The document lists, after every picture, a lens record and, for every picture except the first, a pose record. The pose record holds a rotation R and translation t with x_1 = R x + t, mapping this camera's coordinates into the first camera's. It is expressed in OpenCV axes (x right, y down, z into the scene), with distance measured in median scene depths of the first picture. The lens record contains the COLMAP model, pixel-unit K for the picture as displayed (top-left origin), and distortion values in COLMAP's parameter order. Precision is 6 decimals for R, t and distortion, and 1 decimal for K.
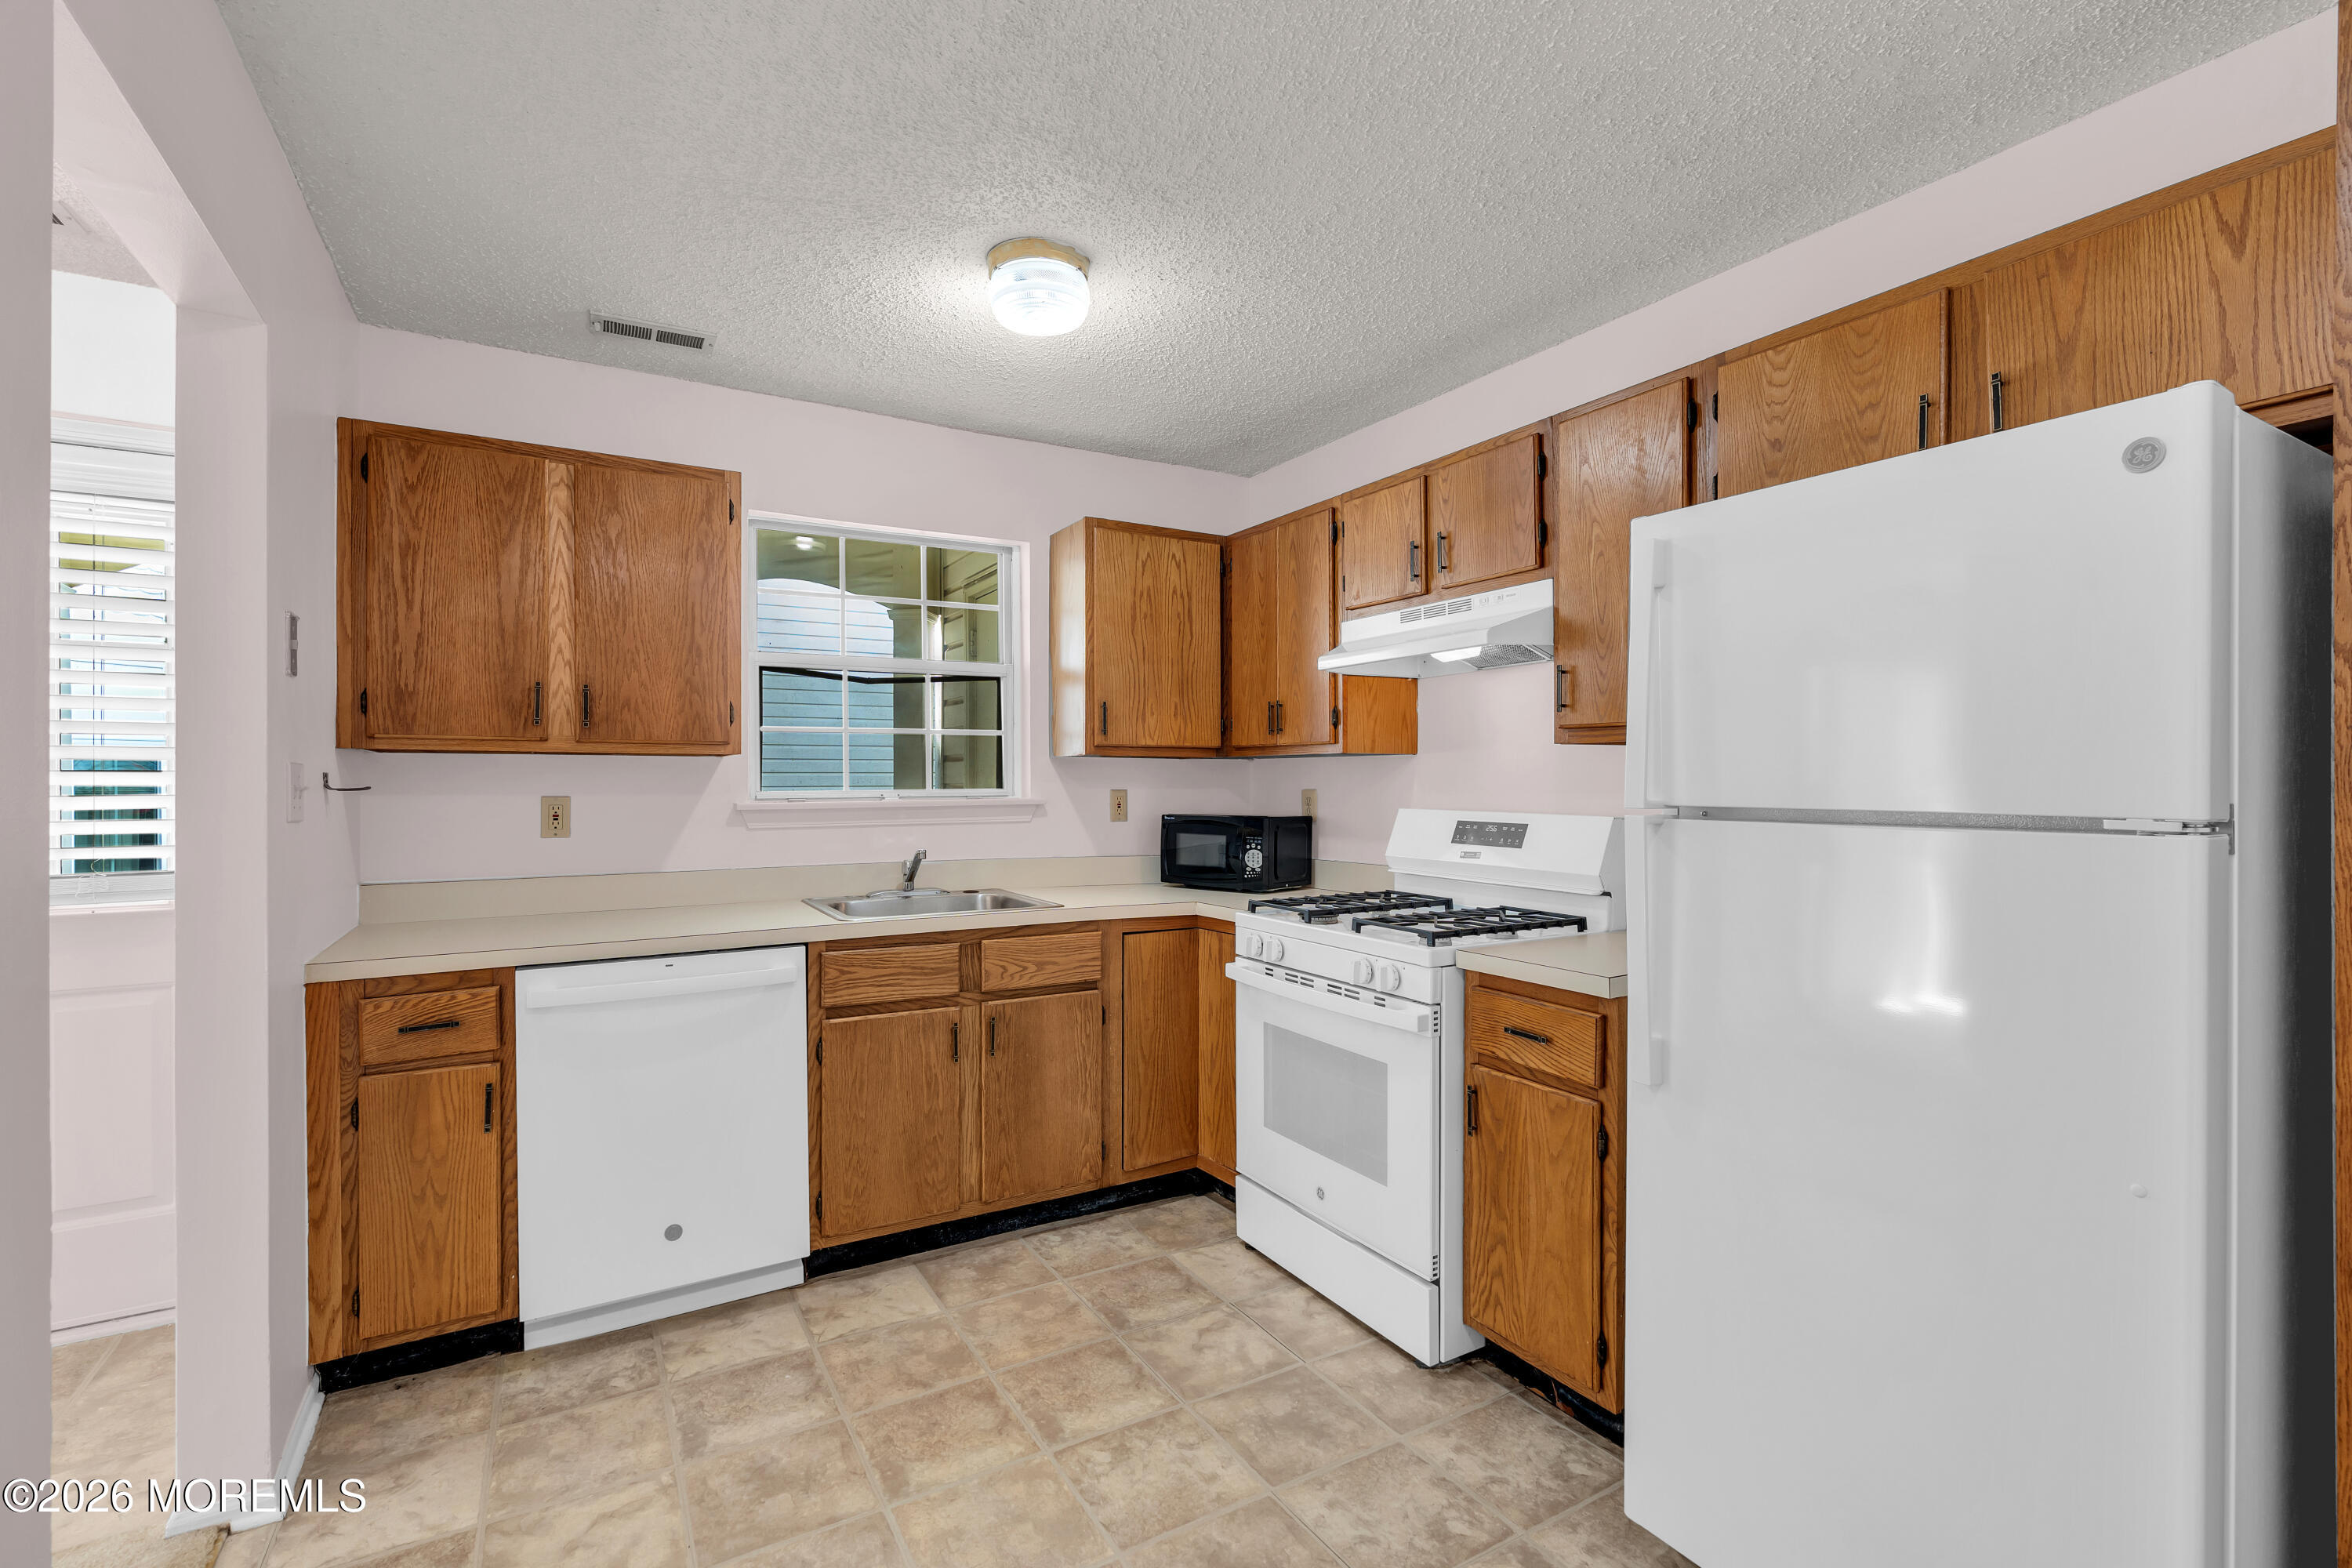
lens RADIAL K [[1064.0, 0, 1170.8], [0, 1064.0, 795.3], [0, 0, 1]] dist [-0.009836, 0.000572]
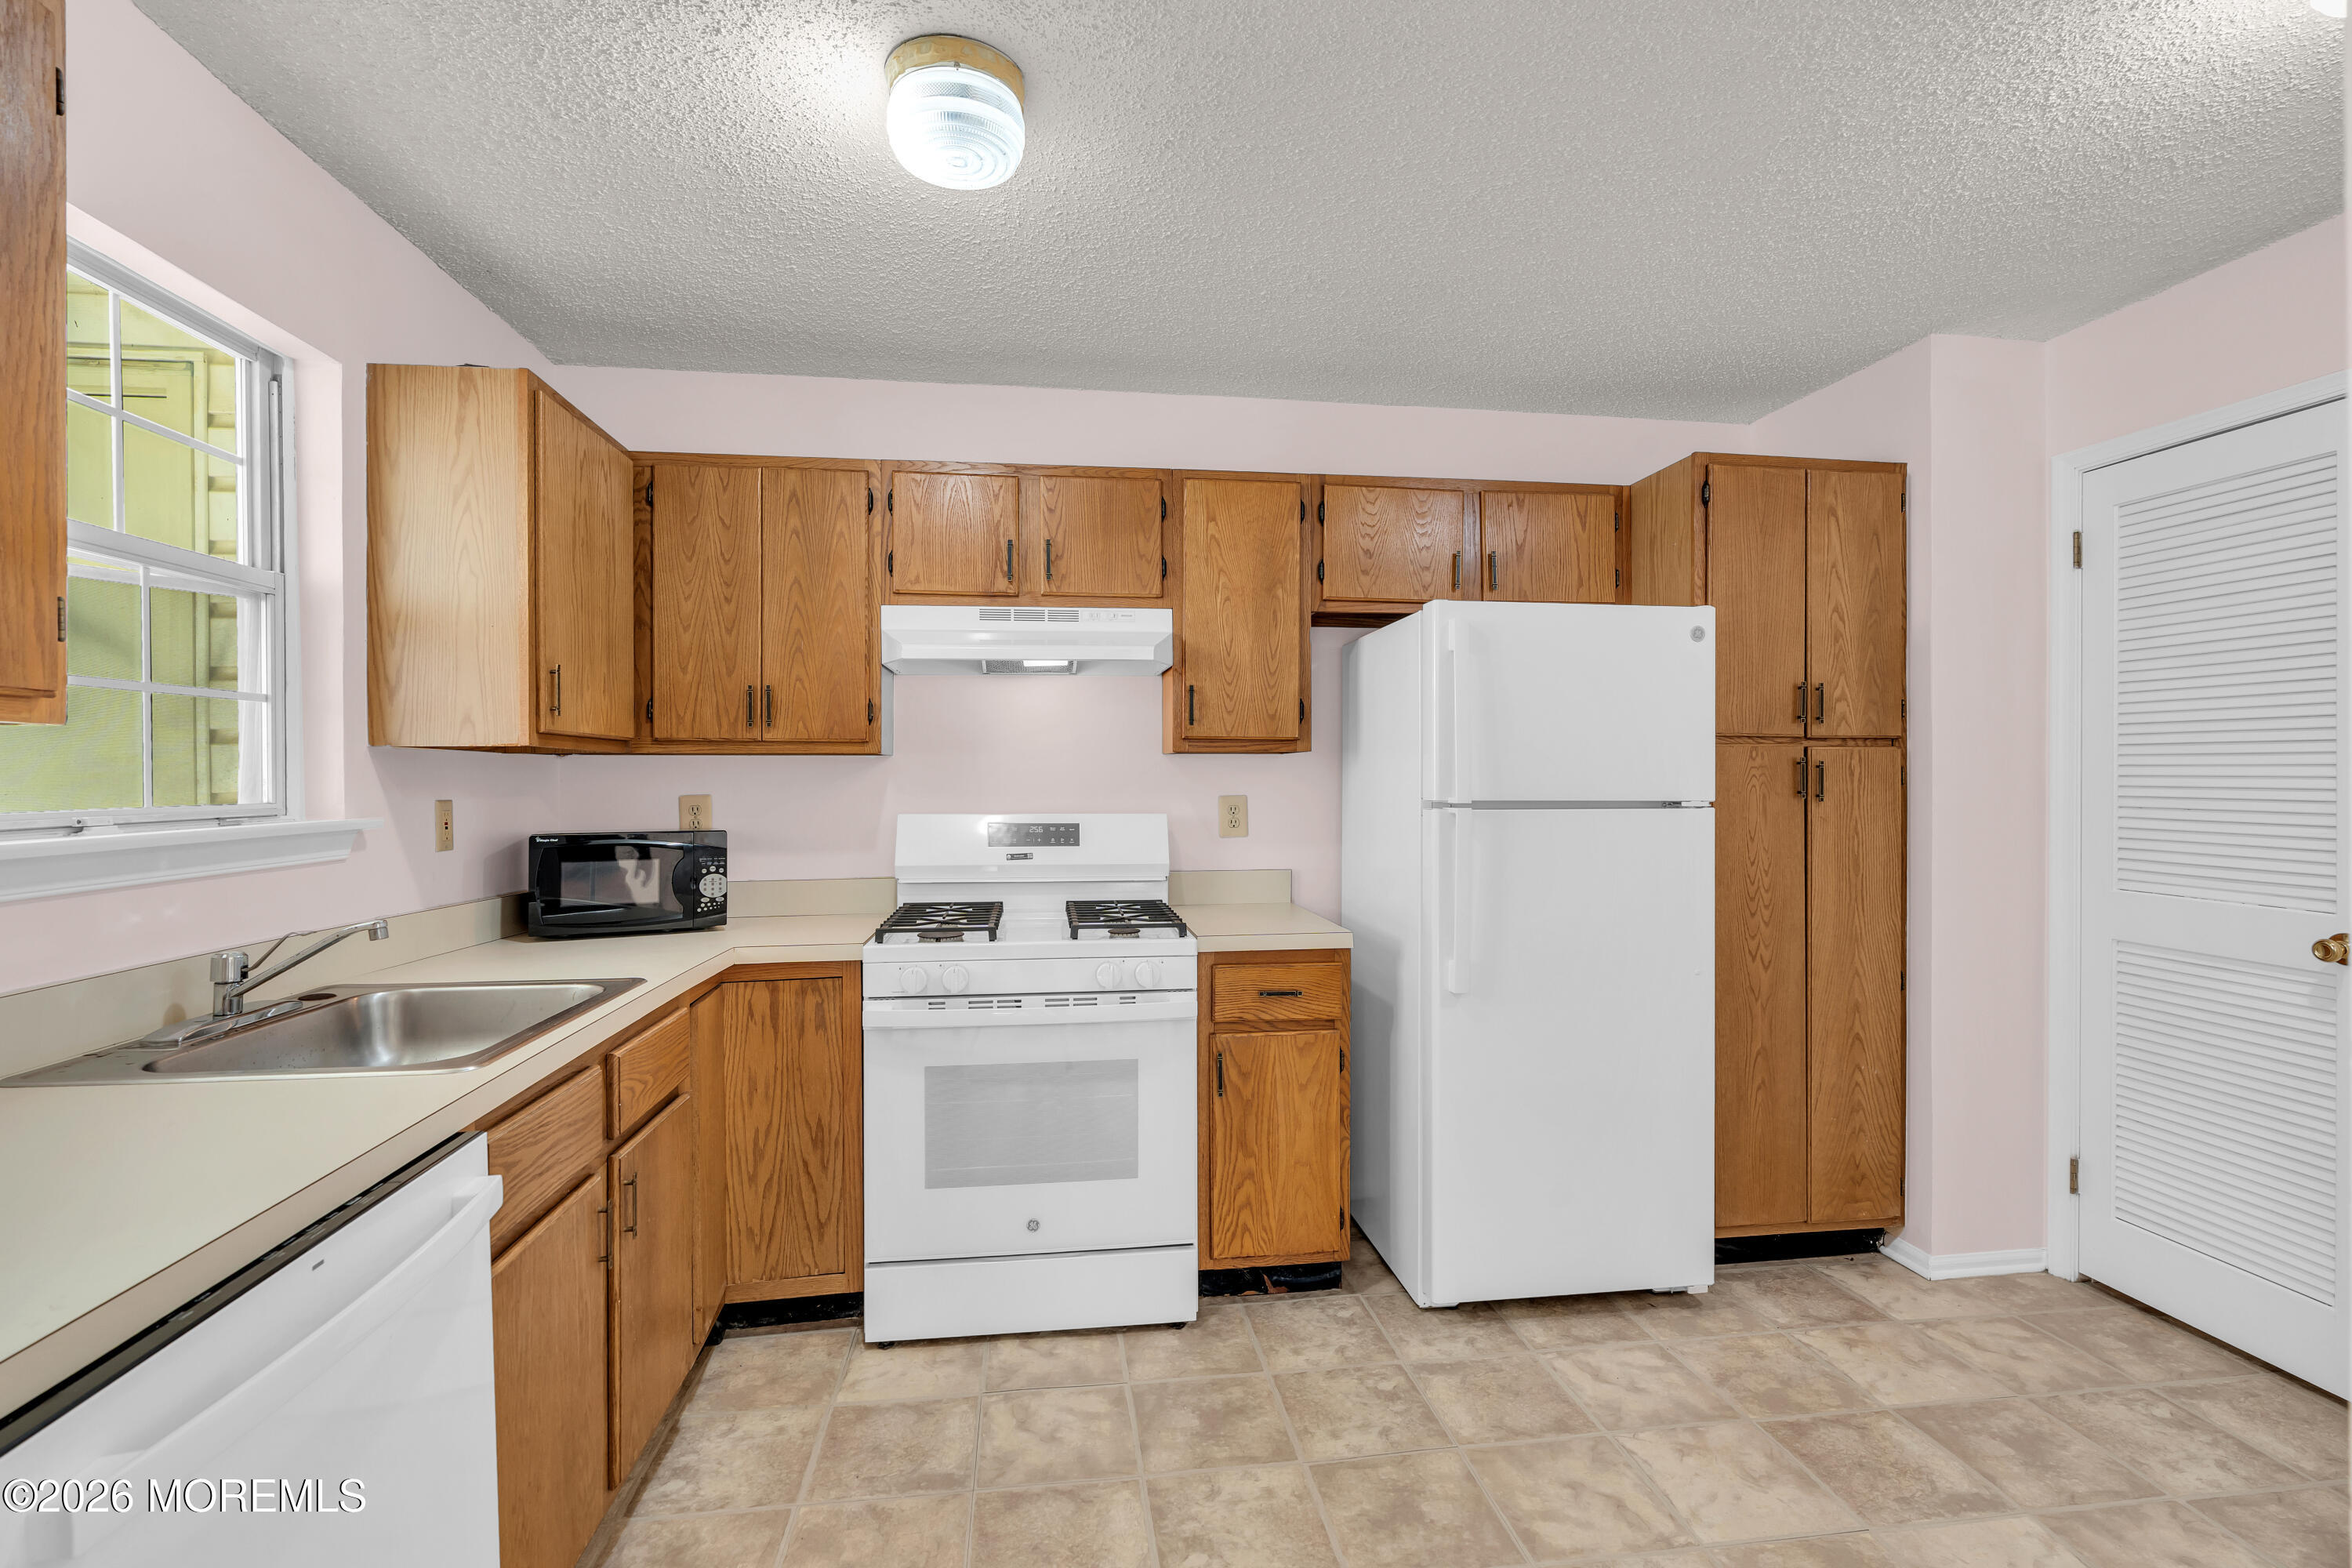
lens RADIAL K [[1064.0, 0, 1180.4], [0, 1064.0, 792.4], [0, 0, 1]] dist [-0.009836, 0.000572]
pose [[0.372095, -0.011214, 0.928127, -0.690314], [0.014527, 0.999875, 0.006257, -0.010917], [-0.928081, 0.011155, 0.372211, 0.539005]]
